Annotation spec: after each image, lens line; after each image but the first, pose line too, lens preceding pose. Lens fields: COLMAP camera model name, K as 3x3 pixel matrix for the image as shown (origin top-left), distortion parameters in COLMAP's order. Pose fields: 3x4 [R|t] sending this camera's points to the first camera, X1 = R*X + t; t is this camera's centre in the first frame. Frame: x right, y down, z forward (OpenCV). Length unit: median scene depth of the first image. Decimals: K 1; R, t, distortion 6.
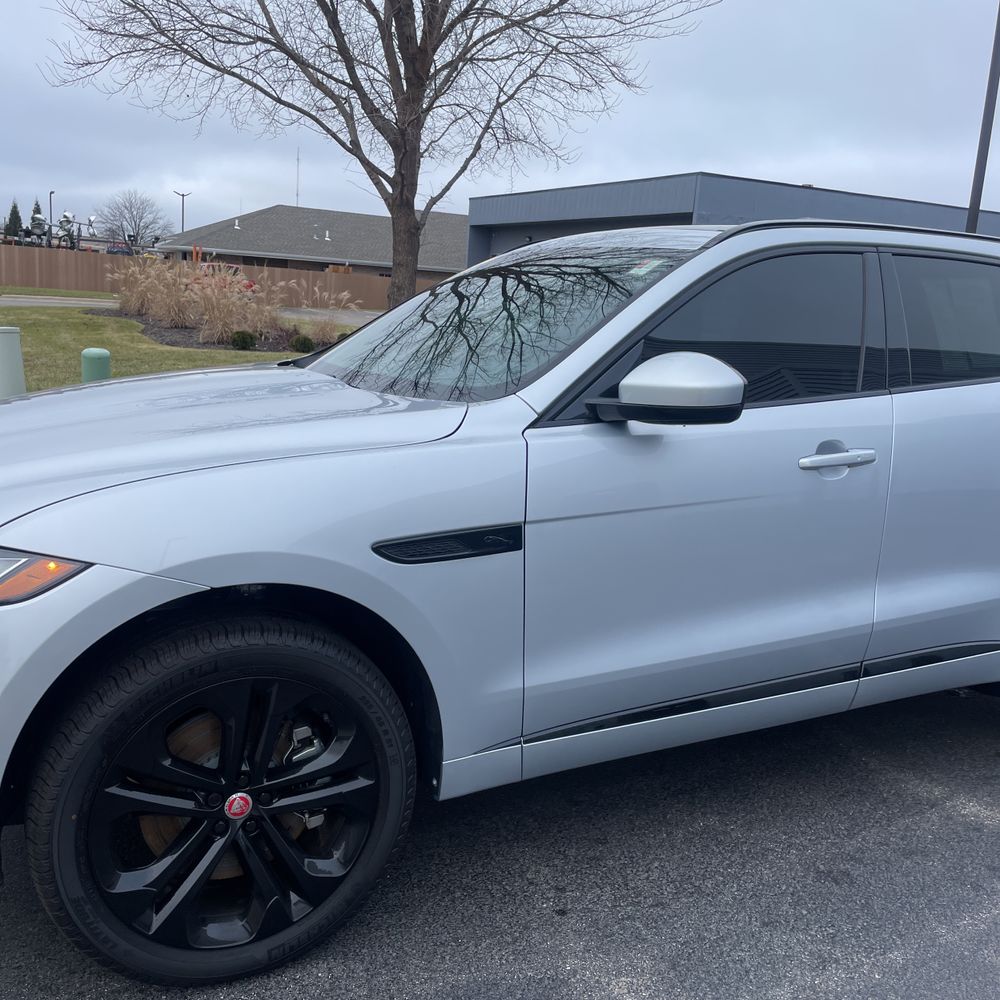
lens RADIAL K [[1019.4, 0, 491.8], [0, 1019.4, 492.4], [0, 0, 1]] dist [0.033301, 0.000000]
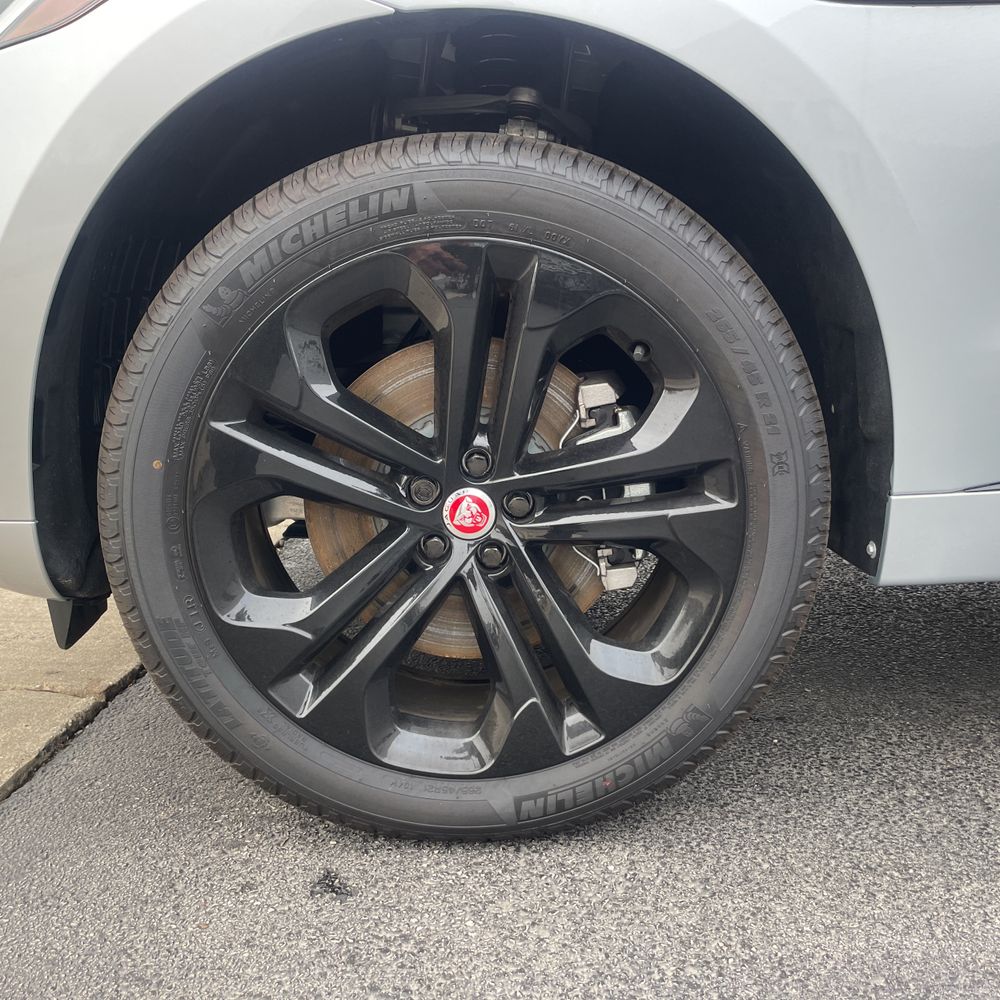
lens RADIAL K [[1019.4, 0, 511.5], [0, 1019.4, 481.8], [0, 0, 1]] dist [0.033301, 0.000000]
pose [[0.909381, 0.048701, -0.413103, -0.011575], [-0.043652, 0.998812, 0.021659, 0.264458], [0.413667, -0.001663, 0.910427, 0.508721]]
